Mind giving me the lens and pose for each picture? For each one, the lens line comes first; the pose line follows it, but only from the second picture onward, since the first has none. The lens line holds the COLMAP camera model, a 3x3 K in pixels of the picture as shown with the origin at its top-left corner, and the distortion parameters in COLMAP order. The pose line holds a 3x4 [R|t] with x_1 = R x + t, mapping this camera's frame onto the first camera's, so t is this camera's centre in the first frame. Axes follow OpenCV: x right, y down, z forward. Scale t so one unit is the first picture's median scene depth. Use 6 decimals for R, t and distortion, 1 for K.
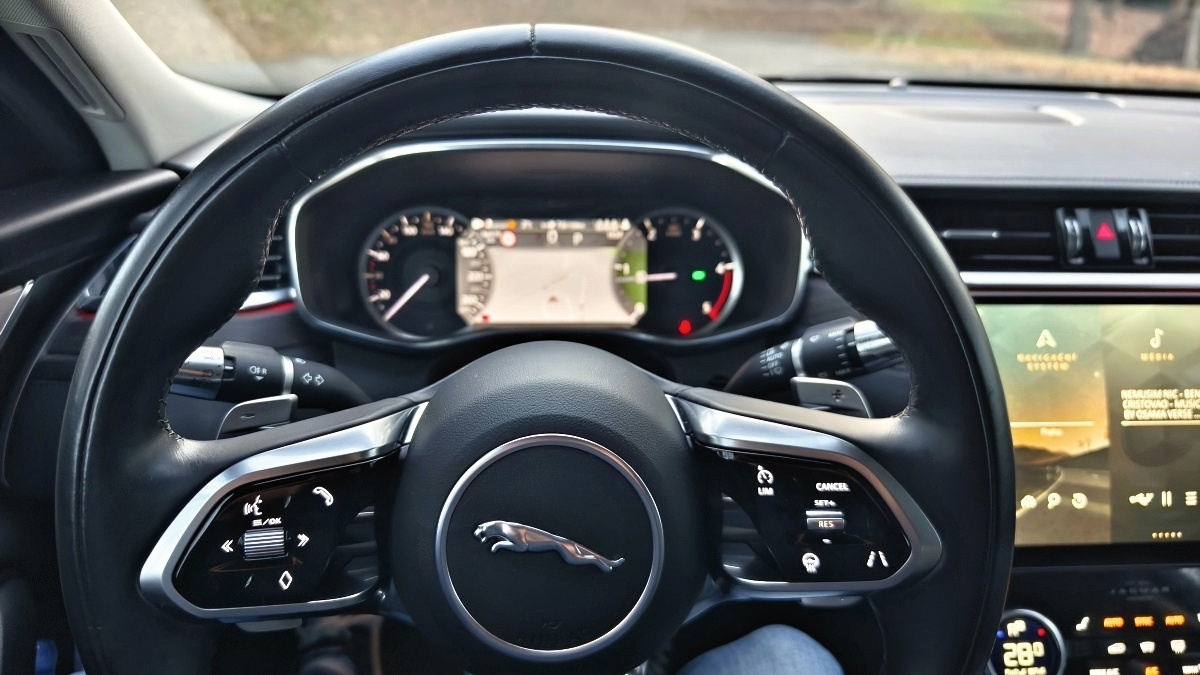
lens RADIAL K [[840.5, 0, 604.1], [0, 840.5, 342.3], [0, 0, 1]] dist [-0.017888, -0.002059]
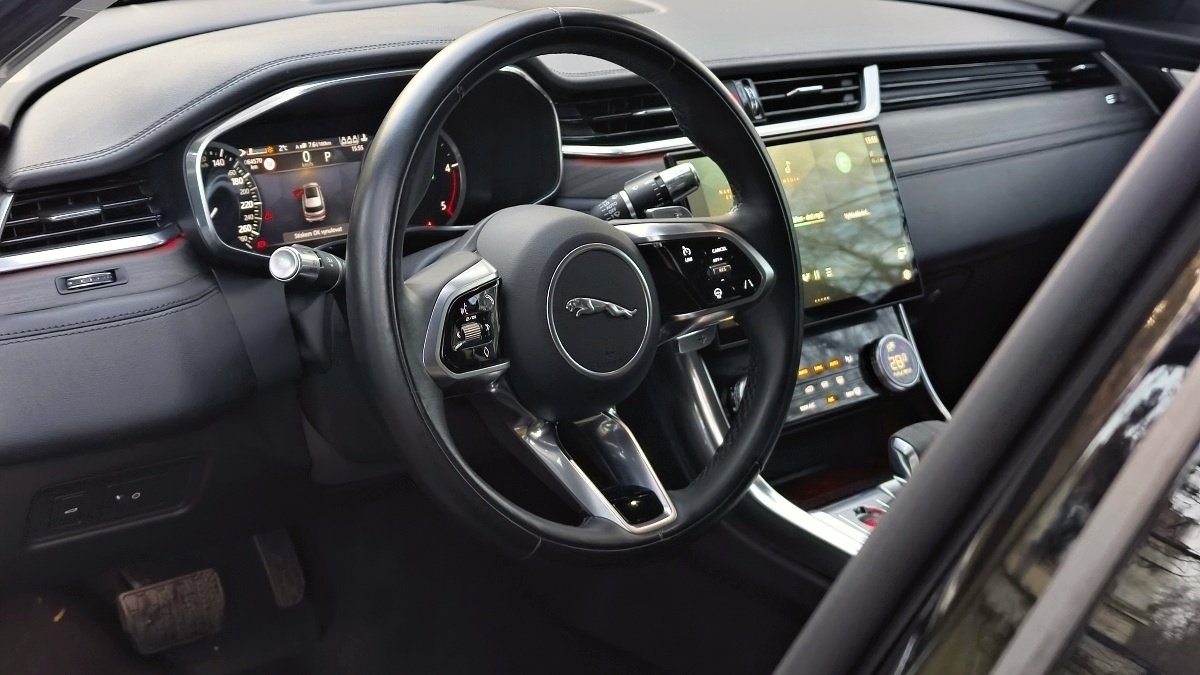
lens RADIAL K [[1744.9, 0, 598.1], [0, 1744.9, 298.3], [0, 0, 1]] dist [0.055056, -0.049221]
pose [[0.789512, -0.164243, 0.591351, -1.403662], [0.196133, 0.980521, 0.010476, 0.120257], [-0.581553, 0.107712, 0.806347, -1.200369]]
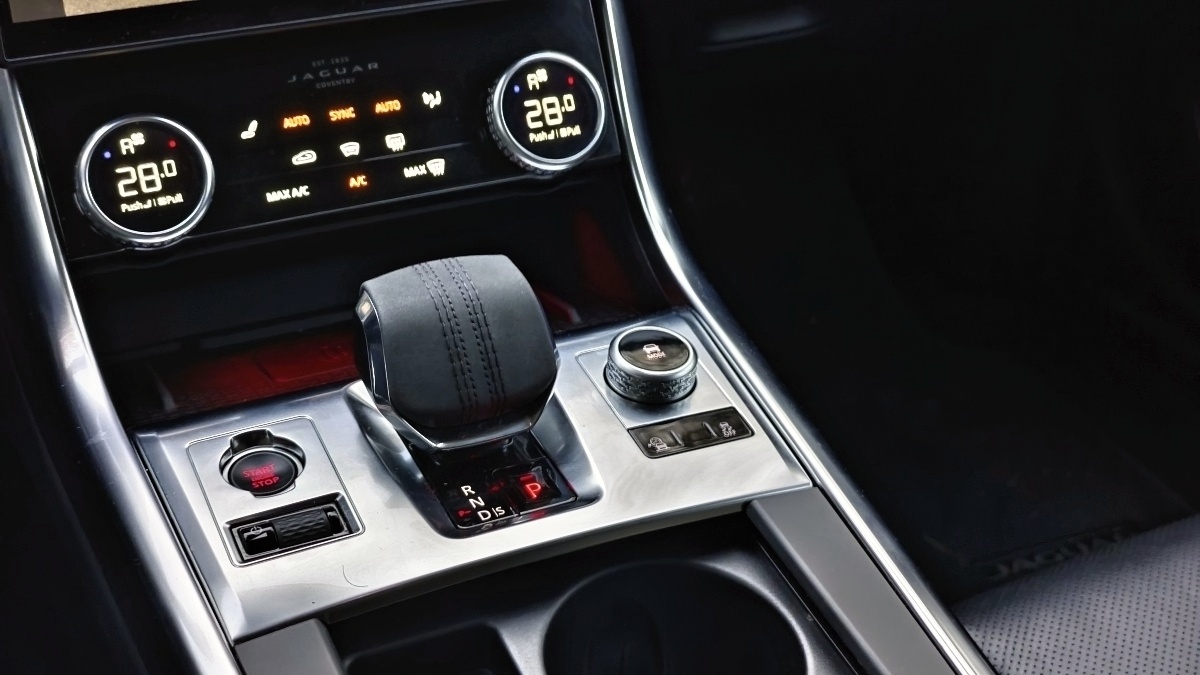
lens RADIAL K [[1756.5, 0, 604.2], [0, 1756.5, 265.0], [0, 0, 1]] dist [0.022818, -0.006424]
pose [[0.928462, -0.178288, 0.325842, 0.368581], [0.138636, 0.980211, 0.141300, 0.291287], [-0.344586, -0.086018, 0.934806, -0.437302]]
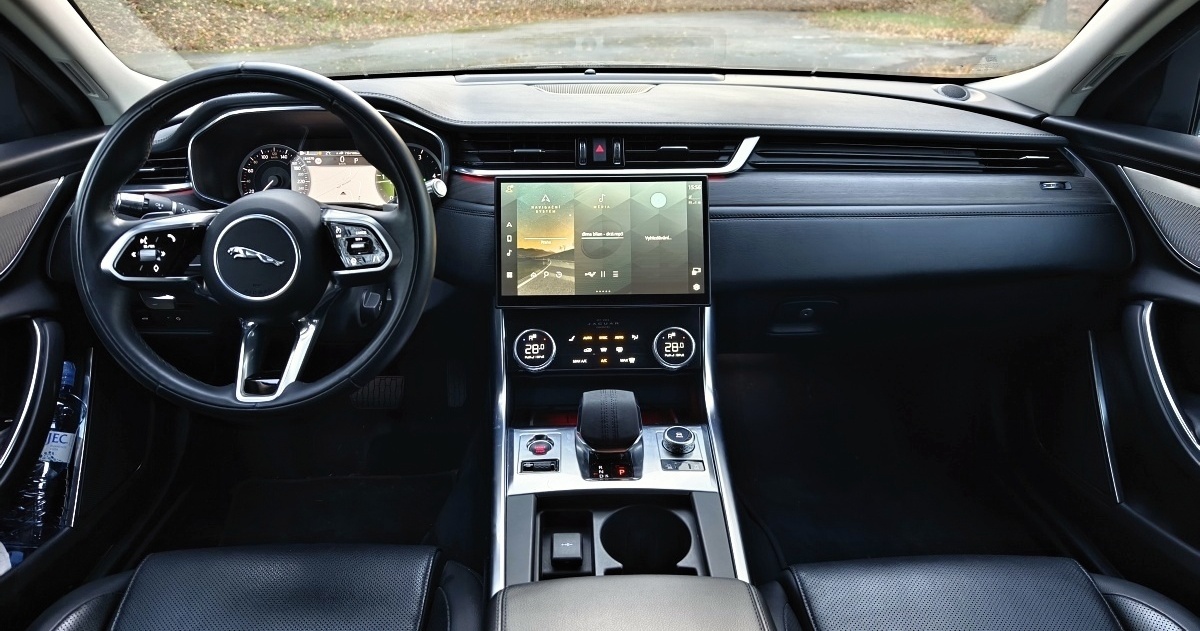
lens RADIAL K [[804.1, 0, 583.0], [0, 804.1, 291.8], [0, 0, 1]] dist [0.079889, -0.121737]
pose [[0.999411, -0.009608, -0.032929, 0.684708], [0.008898, 0.999726, -0.021654, 0.272934], [0.033128, 0.021348, 0.999223, -0.997243]]
